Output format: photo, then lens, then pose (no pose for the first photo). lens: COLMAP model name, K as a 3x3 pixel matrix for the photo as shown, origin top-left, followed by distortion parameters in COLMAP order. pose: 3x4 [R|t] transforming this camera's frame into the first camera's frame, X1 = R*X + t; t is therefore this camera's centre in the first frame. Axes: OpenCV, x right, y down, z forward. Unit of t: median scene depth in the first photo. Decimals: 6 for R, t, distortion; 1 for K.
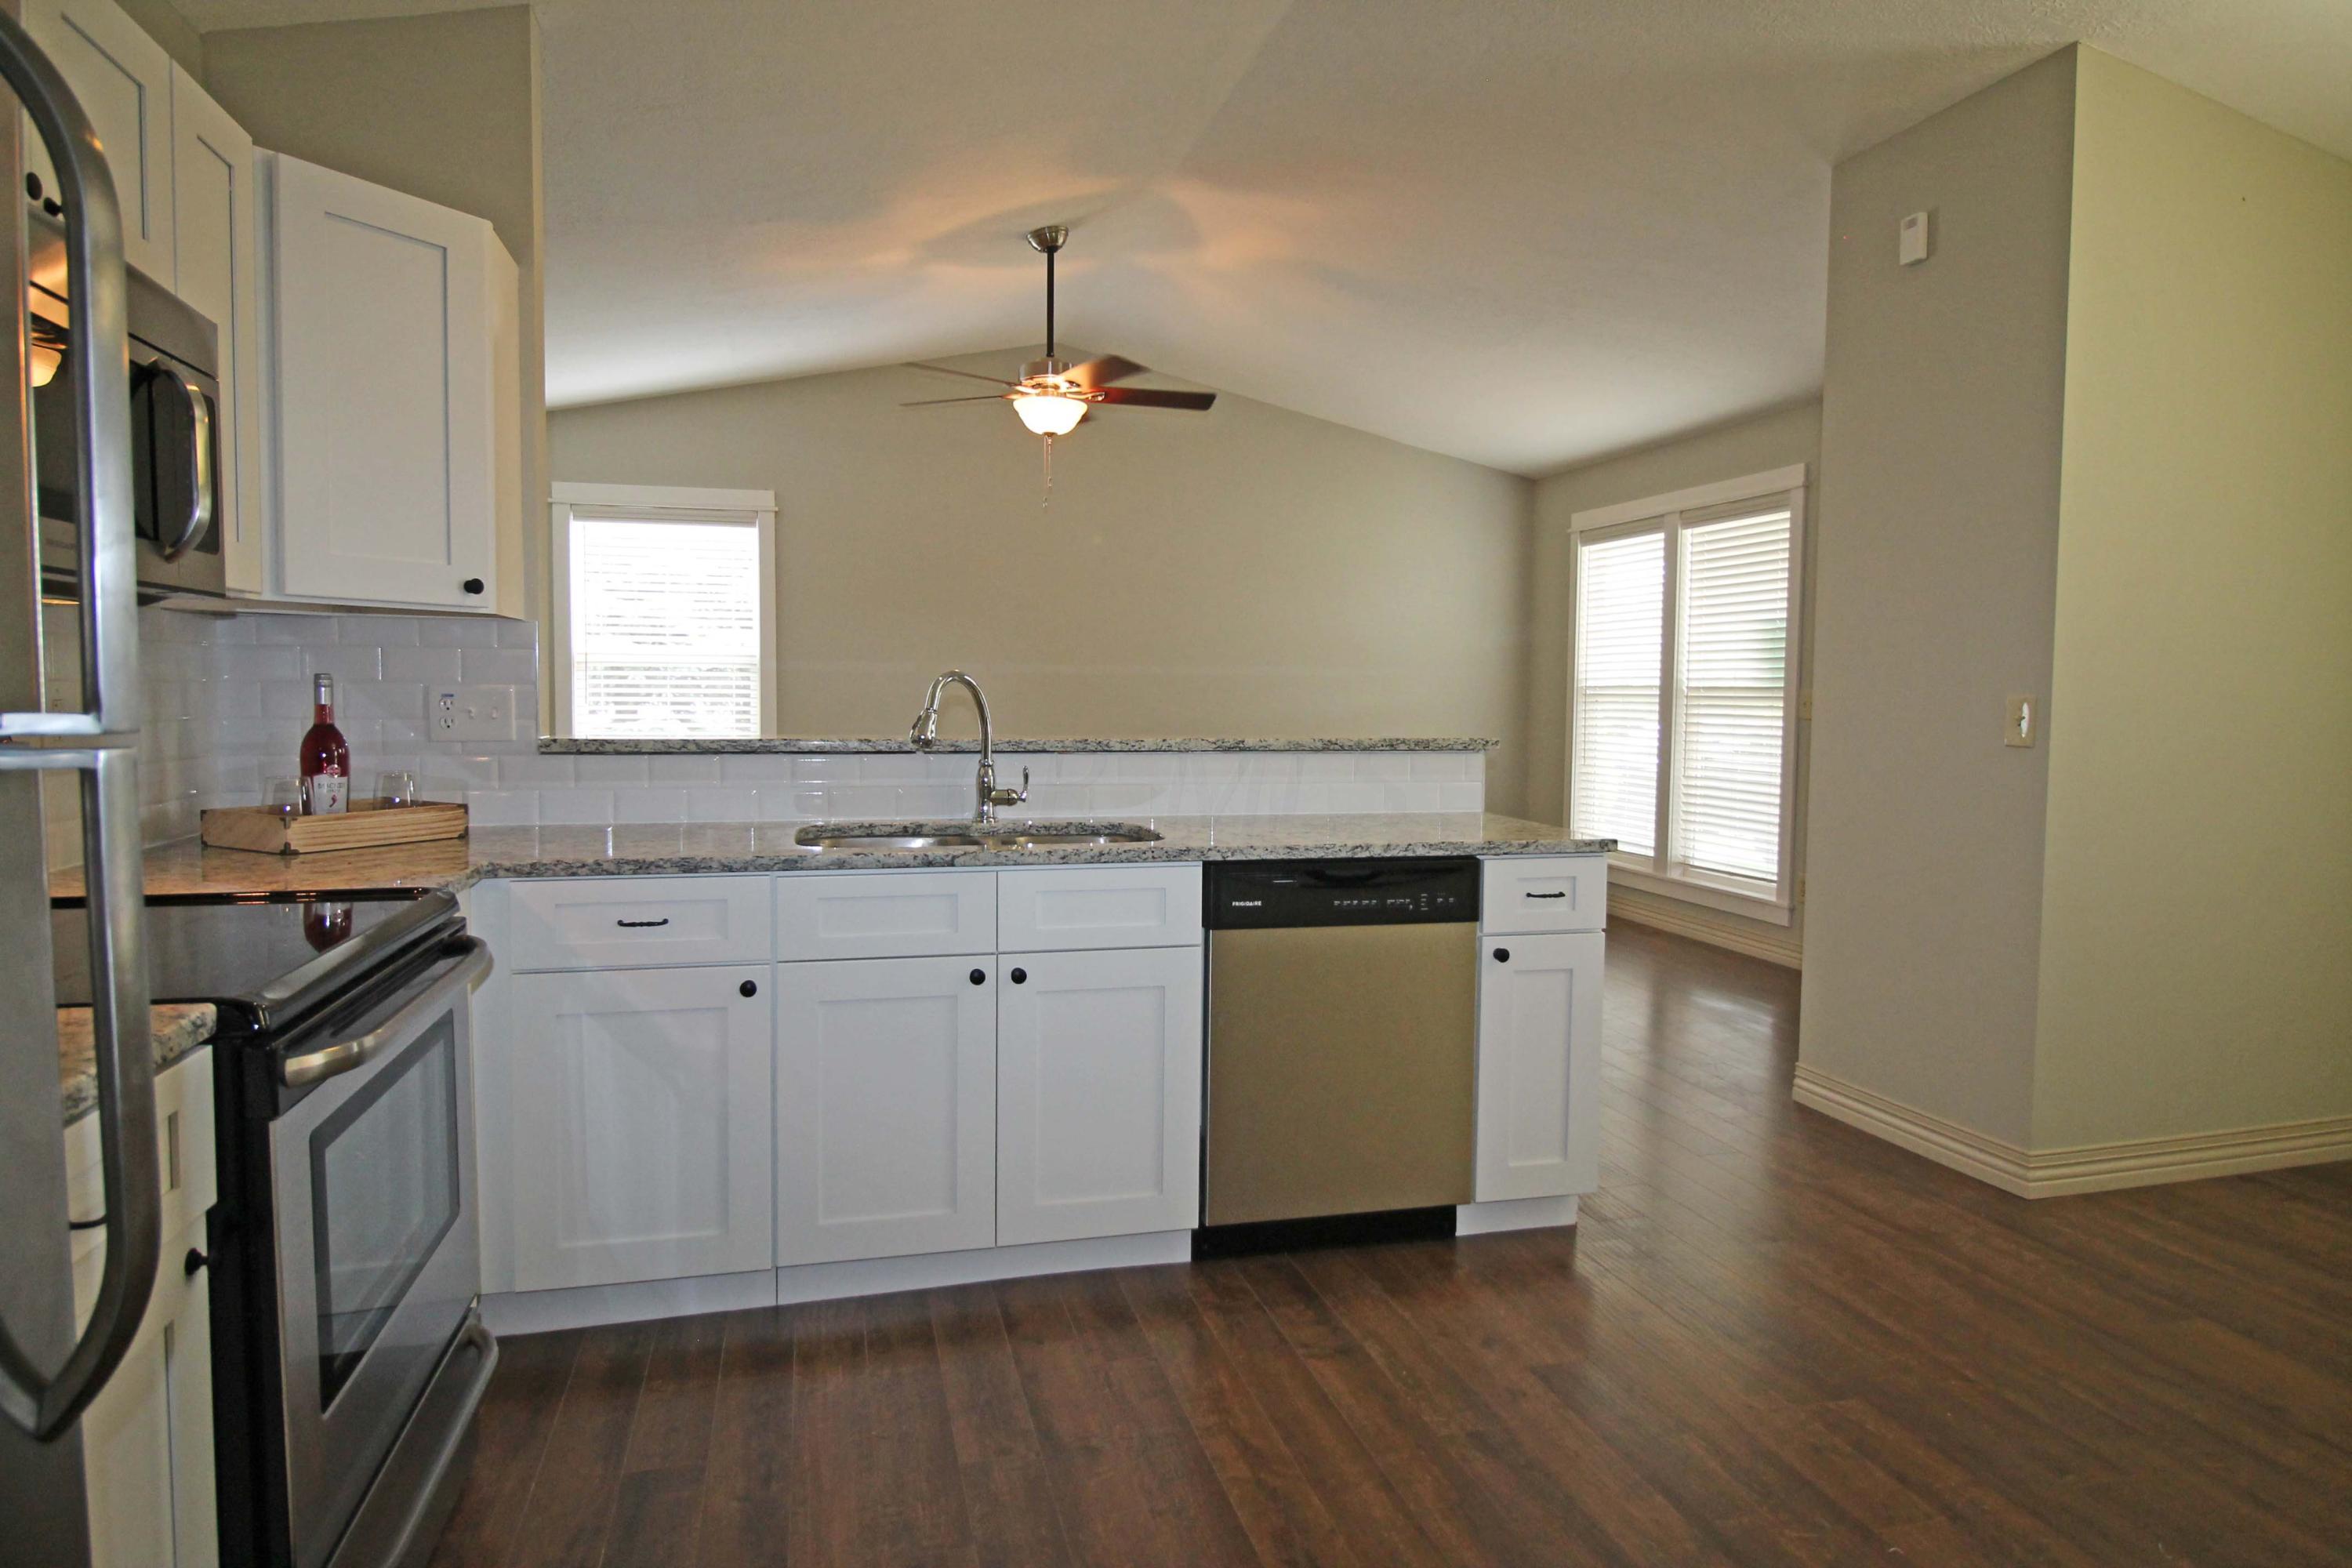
lens RADIAL K [[1361.8, 0, 1172.9], [0, 1361.8, 762.7], [0, 0, 1]] dist [0.008805, -0.012298]
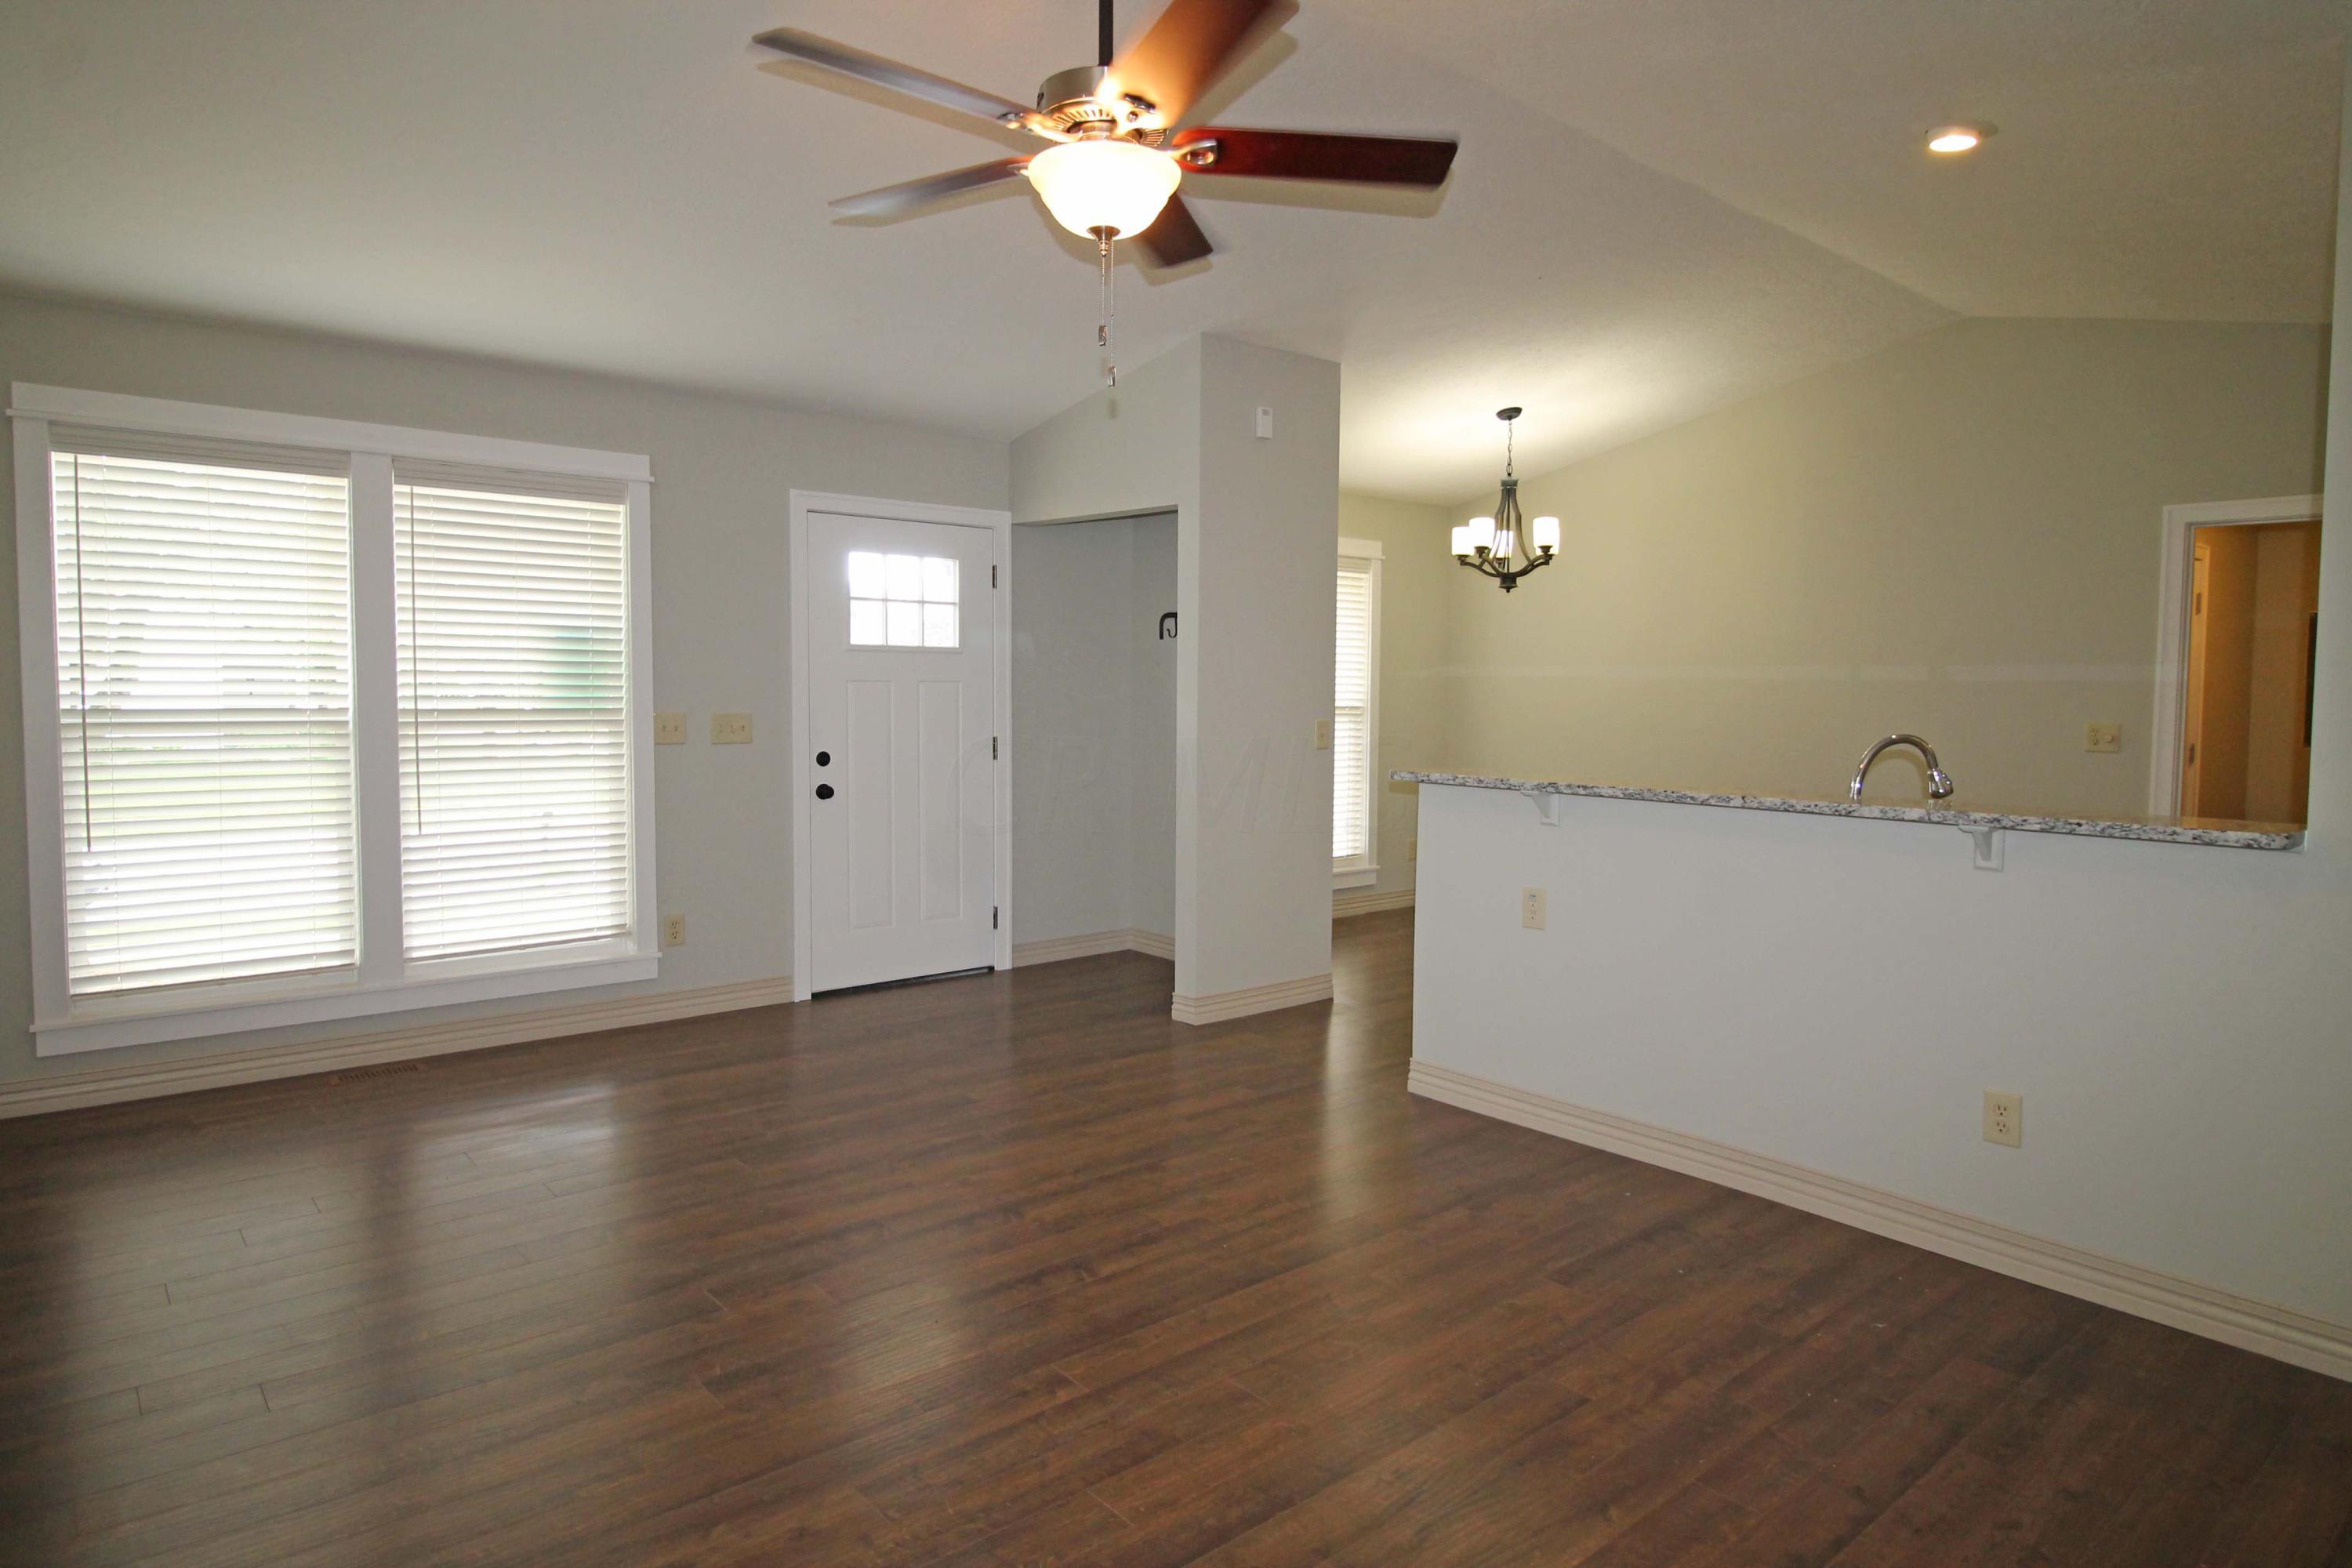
lens RADIAL K [[1361.8, 0, 1172.9], [0, 1361.8, 762.7], [0, 0, 1]] dist [0.008805, -0.012298]
pose [[-0.439012, -0.057181, 0.896660, -0.430016], [0.039471, 0.995782, 0.082827, -0.070702], [-0.897614, 0.071755, -0.434904, 0.952452]]
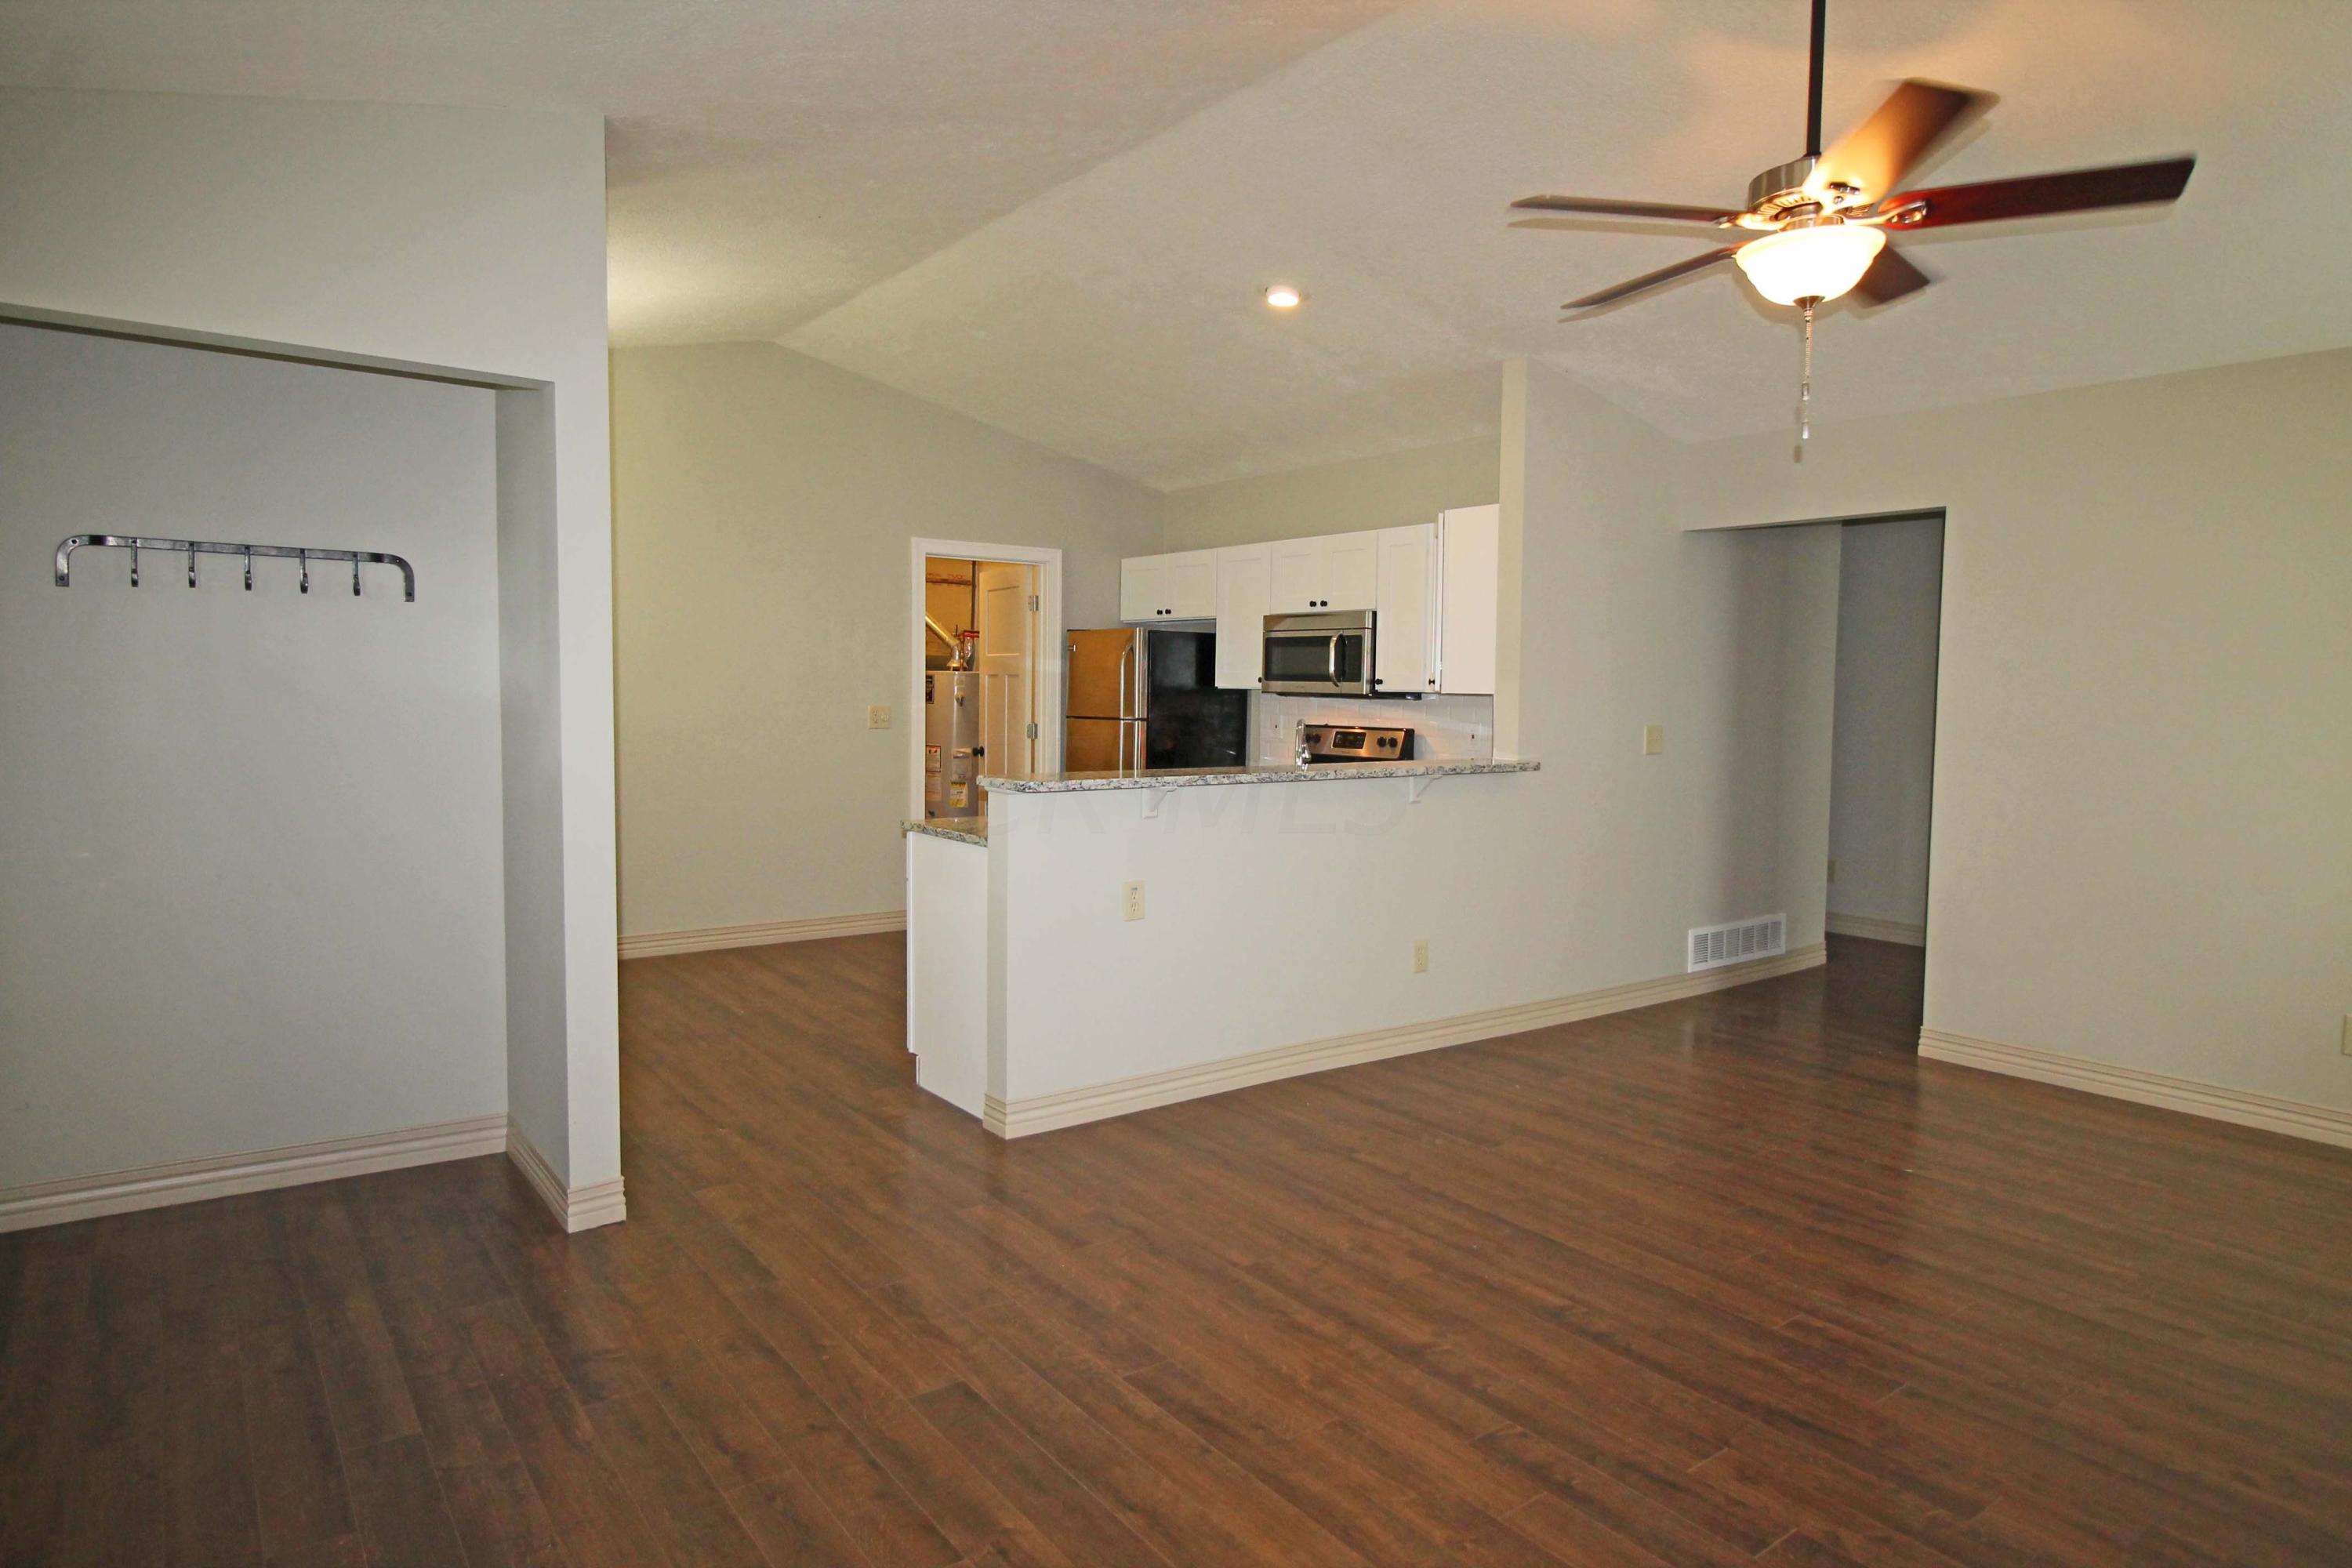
lens RADIAL K [[1351.3, 0, 1173.7], [0, 1351.3, 746.5], [0, 0, 1]] dist [-0.000624, -0.001096]
pose [[-0.924701, 0.005740, -0.380650, 0.278049], [-0.032655, 0.995005, 0.094332, -0.079658], [0.379290, 0.099658, -0.919895, 1.127081]]
